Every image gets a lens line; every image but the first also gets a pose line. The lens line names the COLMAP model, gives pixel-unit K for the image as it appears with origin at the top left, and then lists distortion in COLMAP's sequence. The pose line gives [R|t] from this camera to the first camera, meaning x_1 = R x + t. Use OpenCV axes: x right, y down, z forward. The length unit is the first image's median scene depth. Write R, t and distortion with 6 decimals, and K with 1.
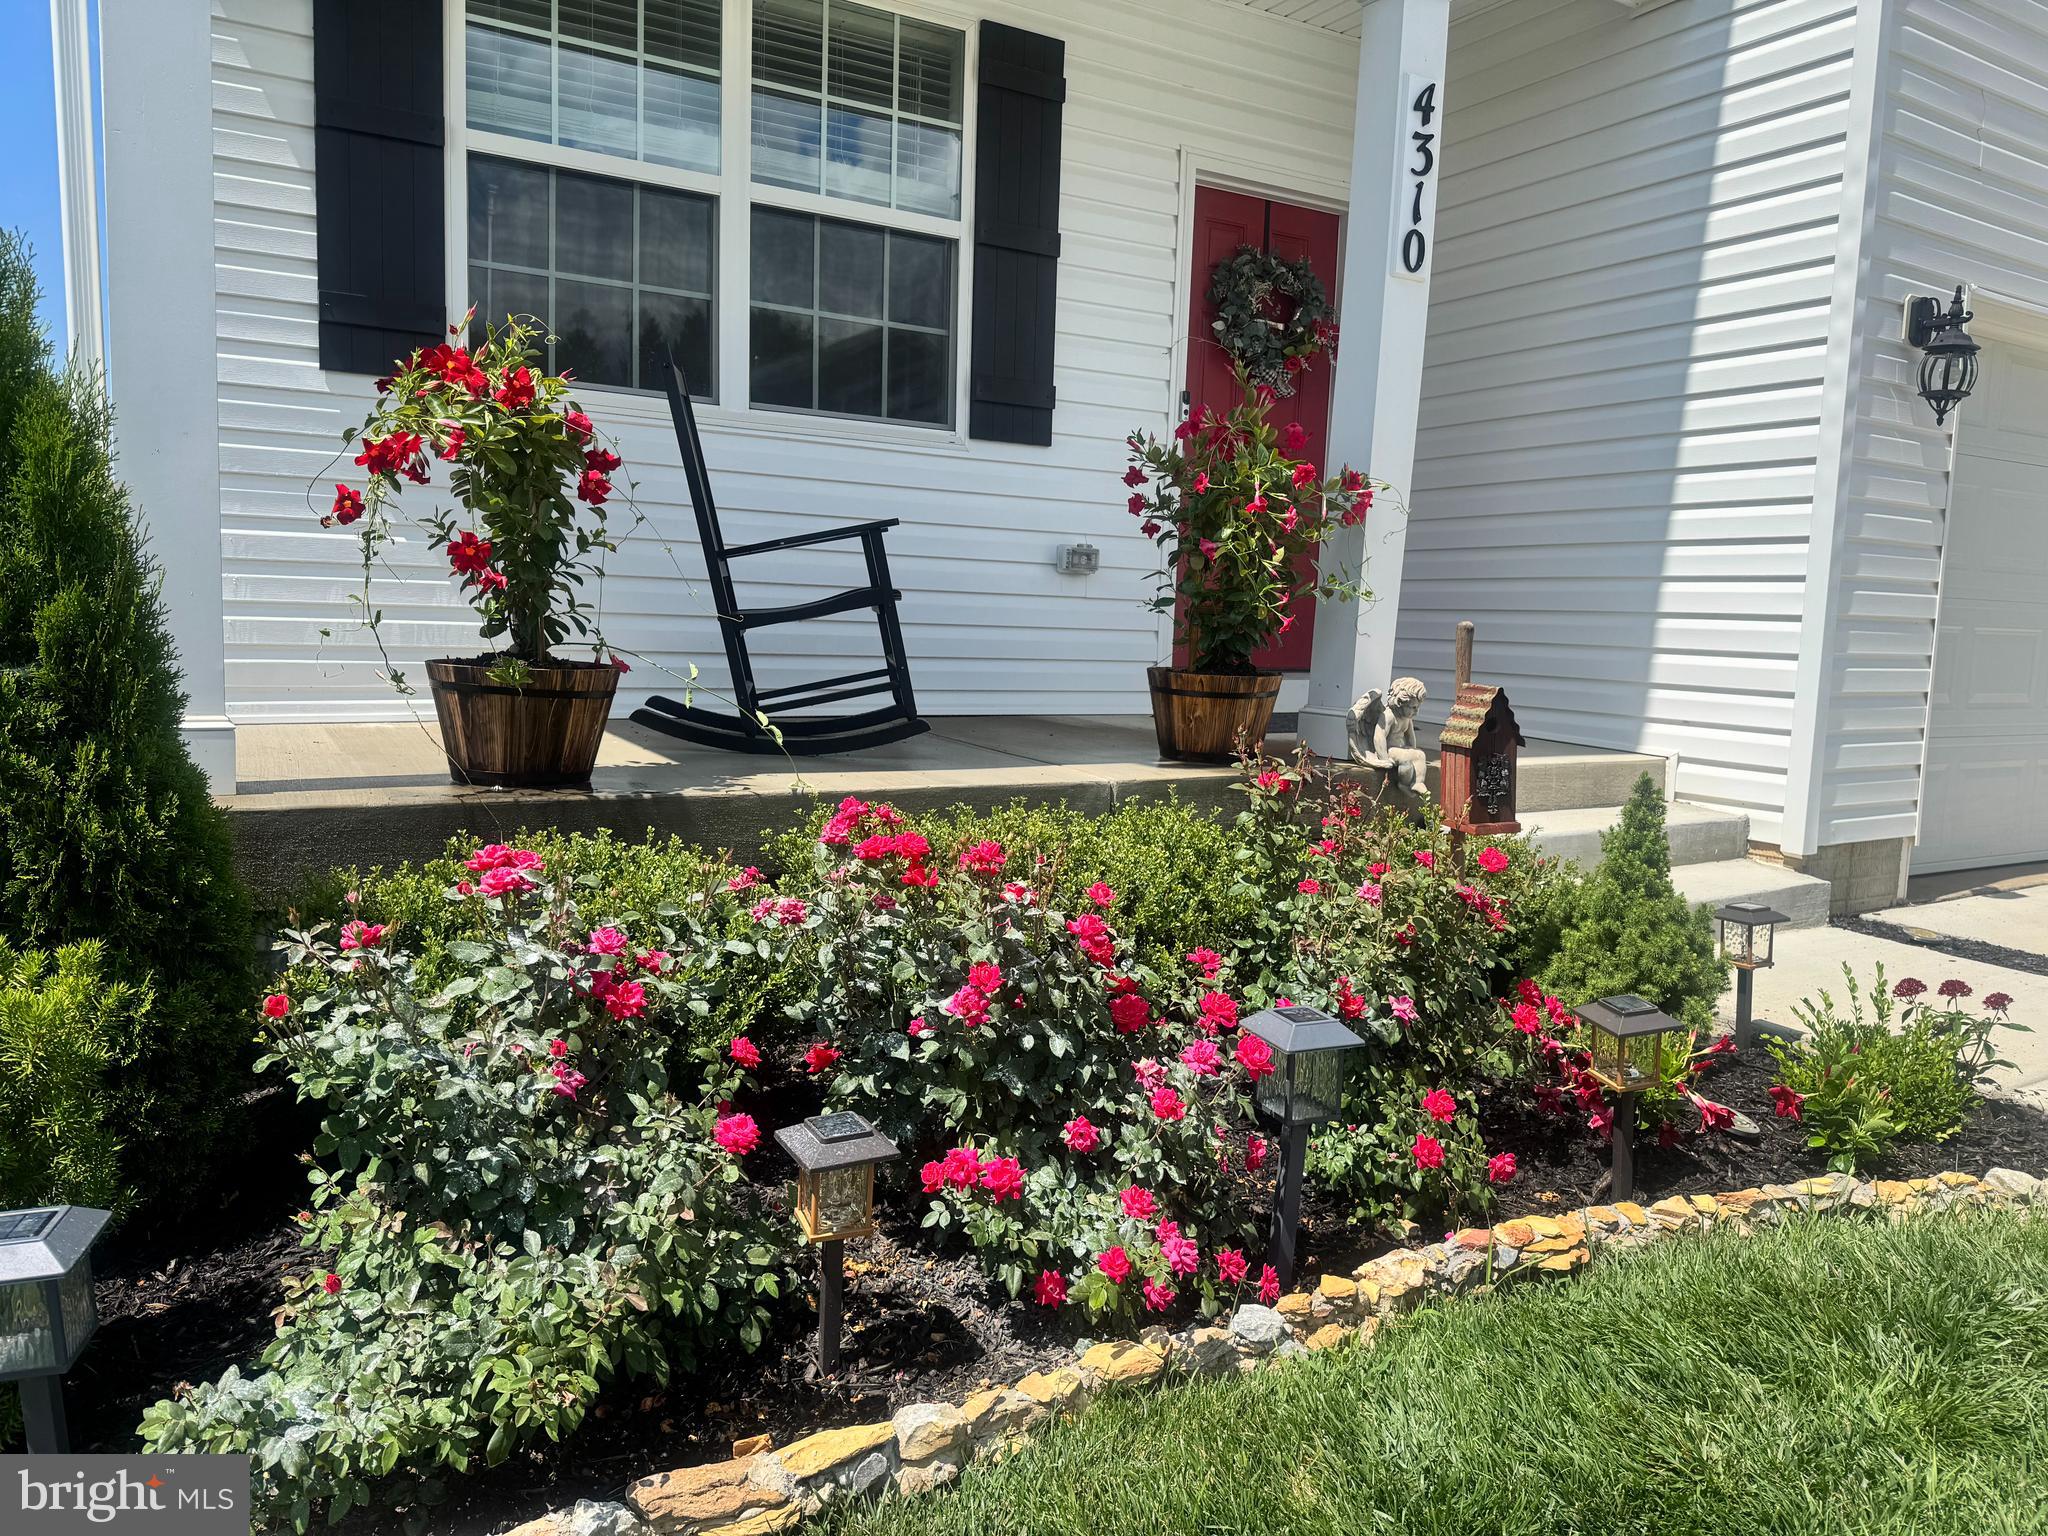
lens RADIAL K [[1443.4, 0, 1038.0], [0, 1443.4, 751.0], [0, 0, 1]] dist [0.059688, -0.086368]
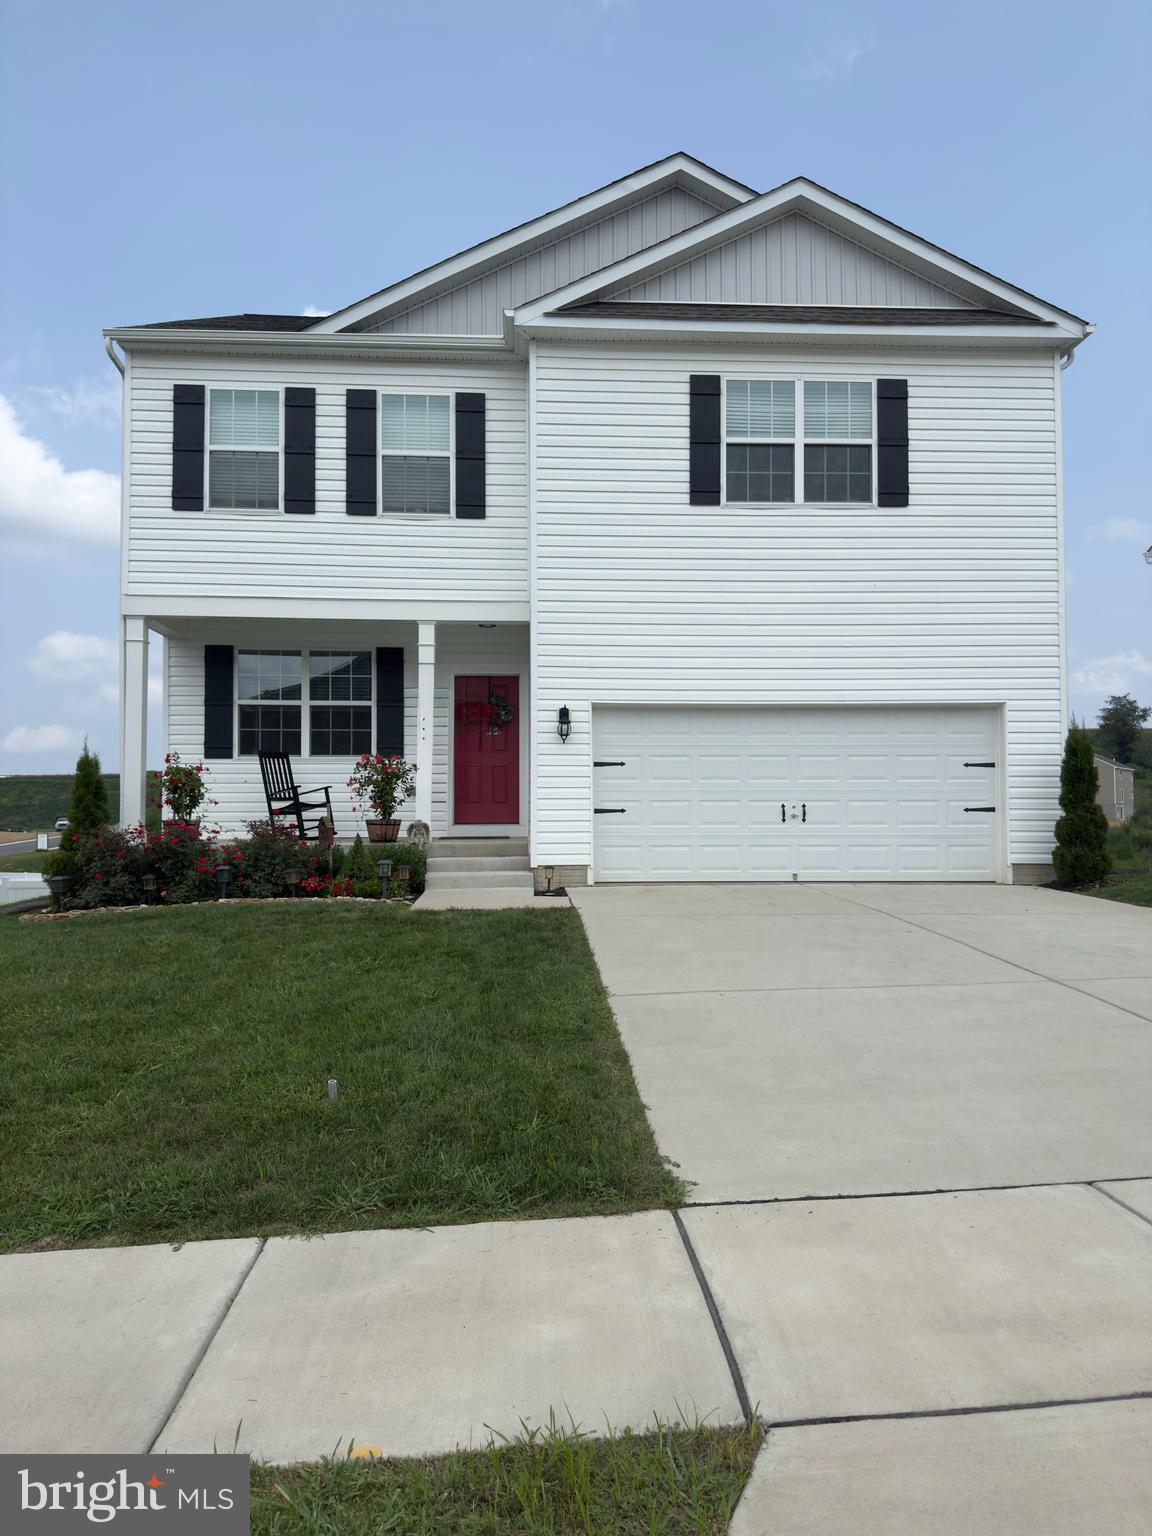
lens RADIAL K [[1092.0, 0, 580.1], [0, 1092.0, 790.3], [0, 0, 1]] dist [0.196670, -0.442691]
pose [[0.895157, -0.050505, -0.442880, 2.445922], [-0.010216, 0.990975, -0.133656, 0.328286], [0.445633, 0.124168, 0.886563, -1.774419]]
